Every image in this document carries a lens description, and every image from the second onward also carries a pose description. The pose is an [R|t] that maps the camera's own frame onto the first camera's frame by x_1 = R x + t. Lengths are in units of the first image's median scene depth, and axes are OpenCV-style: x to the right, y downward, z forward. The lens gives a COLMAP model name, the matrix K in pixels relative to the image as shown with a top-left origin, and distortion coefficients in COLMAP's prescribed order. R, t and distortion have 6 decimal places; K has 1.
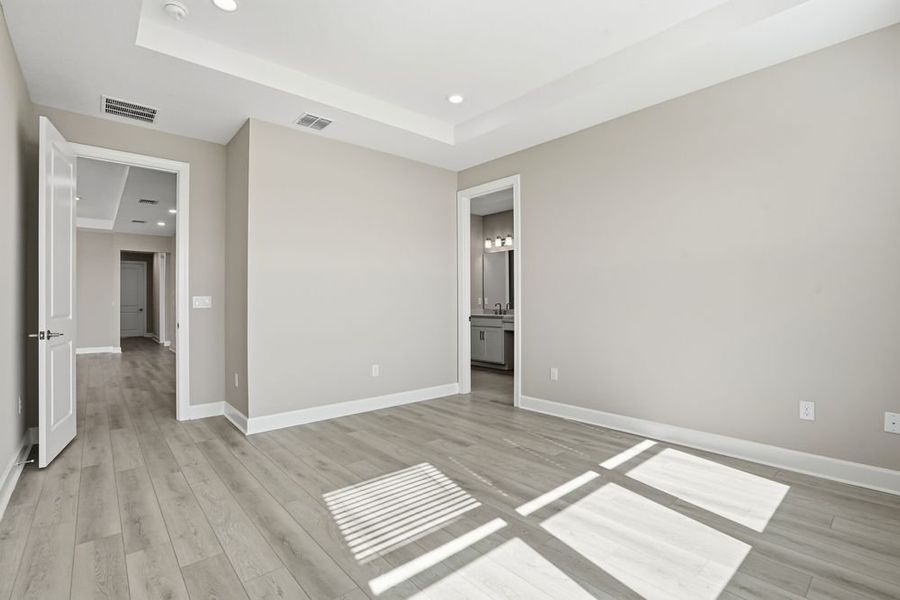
lens RADIAL K [[423.1, 0, 451.2], [0, 423.1, 297.9], [0, 0, 1]] dist [-0.055977, 0.023741]
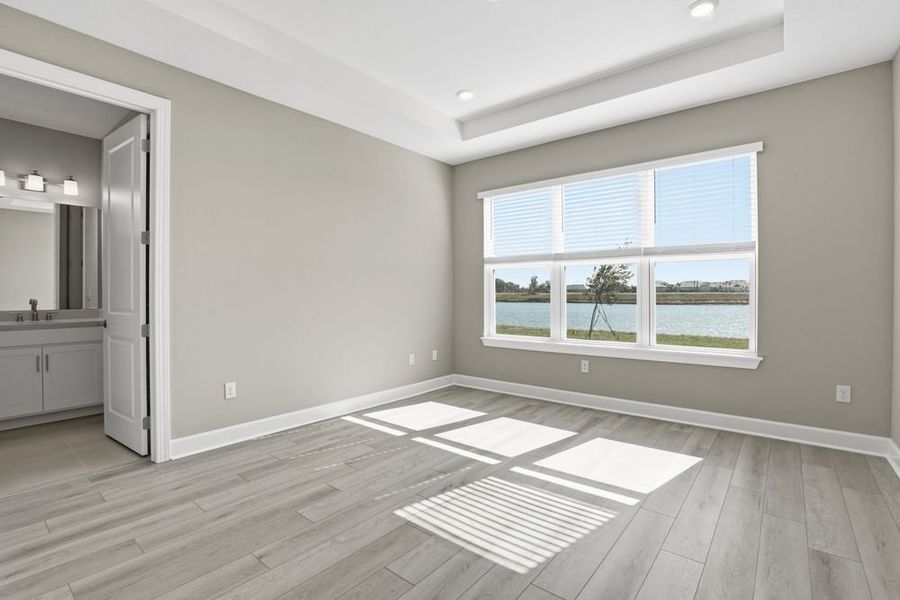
lens RADIAL K [[423.1, 0, 451.2], [0, 423.1, 297.9], [0, 0, 1]] dist [-0.055977, 0.023741]
pose [[-0.175954, -0.005162, 0.984385, -0.858009], [-0.010998, 0.999934, 0.003277, 0.007245], [-0.984337, -0.010250, -0.175999, 1.100158]]
